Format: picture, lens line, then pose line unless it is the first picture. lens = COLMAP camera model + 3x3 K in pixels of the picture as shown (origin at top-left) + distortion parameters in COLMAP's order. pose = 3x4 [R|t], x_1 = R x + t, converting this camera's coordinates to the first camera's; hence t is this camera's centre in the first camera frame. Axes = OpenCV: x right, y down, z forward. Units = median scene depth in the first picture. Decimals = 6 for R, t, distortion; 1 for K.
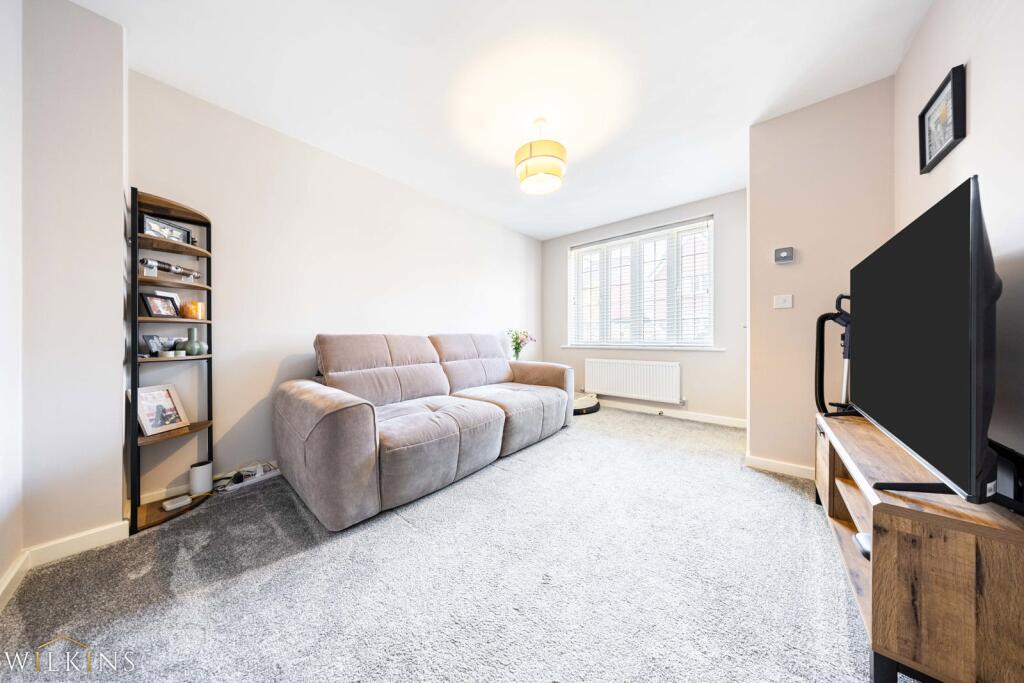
lens RADIAL K [[302.9, 0, 507.6], [0, 302.9, 327.1], [0, 0, 1]] dist [-0.000211, -0.000020]
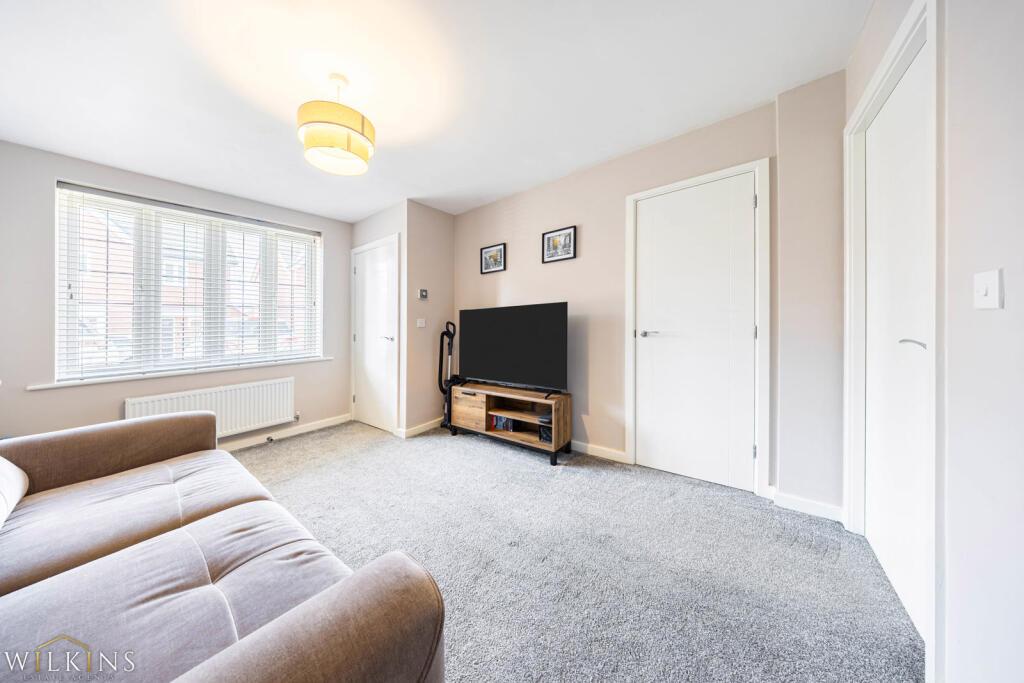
lens RADIAL K [[297.1, 0, 514.8], [0, 297.1, 326.7], [0, 0, 1]] dist [-0.000298, -0.000033]
pose [[-0.065208, 0.002417, 0.997869, -0.512099], [-0.003407, 0.999991, -0.002645, -0.048576], [-0.997866, -0.003572, -0.065200, 0.476908]]
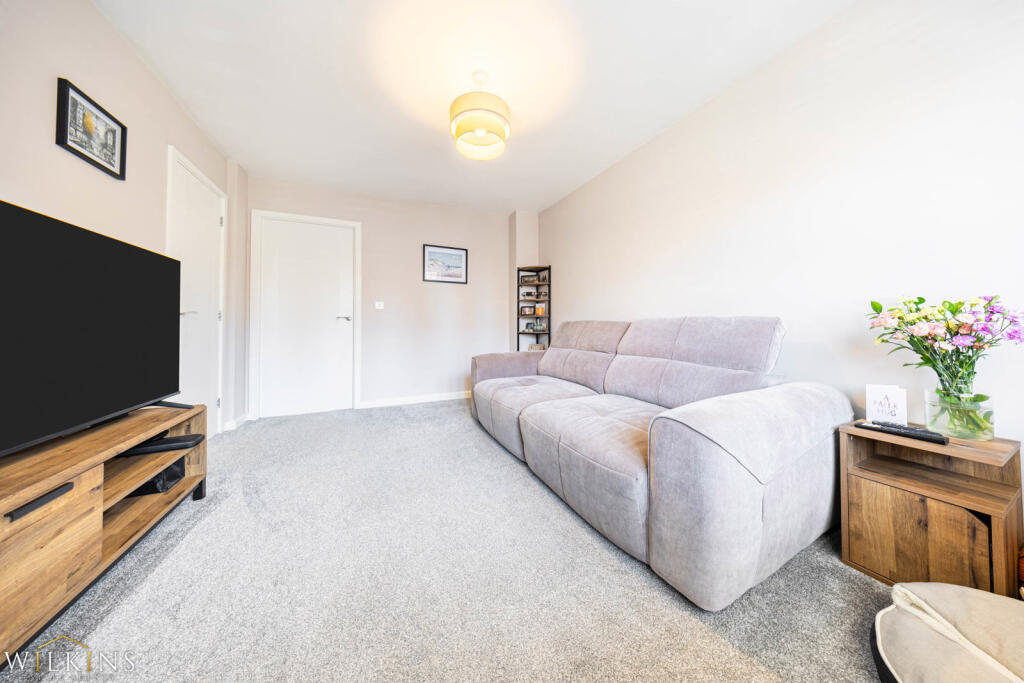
lens RADIAL K [[297.1, 0, 514.8], [0, 297.1, 326.7], [0, 0, 1]] dist [-0.000298, -0.000033]
pose [[-0.413208, 0.010891, -0.910572, 0.682063], [0.027605, 0.999619, -0.000570, 0.027830], [0.910218, -0.025372, -0.413351, 1.147909]]
